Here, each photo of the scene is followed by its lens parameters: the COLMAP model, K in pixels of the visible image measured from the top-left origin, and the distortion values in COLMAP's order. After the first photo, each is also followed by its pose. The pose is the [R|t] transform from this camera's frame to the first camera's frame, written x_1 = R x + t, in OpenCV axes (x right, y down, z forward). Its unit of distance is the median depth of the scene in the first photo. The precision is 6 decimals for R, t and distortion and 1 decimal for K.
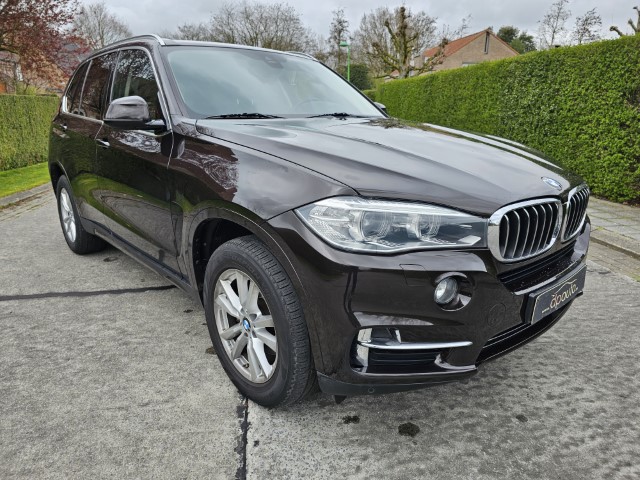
lens RADIAL K [[429.7, 0, 321.8], [0, 429.7, 240.7], [0, 0, 1]] dist [0.033580, -0.021953]
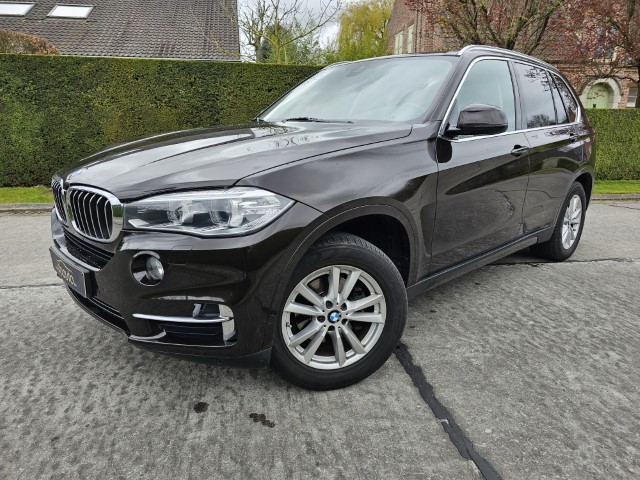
lens RADIAL K [[427.5, 0, 324.8], [0, 427.5, 242.5], [0, 0, 1]] dist [0.036854, -0.021686]
pose [[0.044765, 0.263422, -0.963642, 1.151654], [-0.301493, 0.923194, 0.238359, -0.294595], [0.952417, 0.279861, 0.120746, 1.034771]]
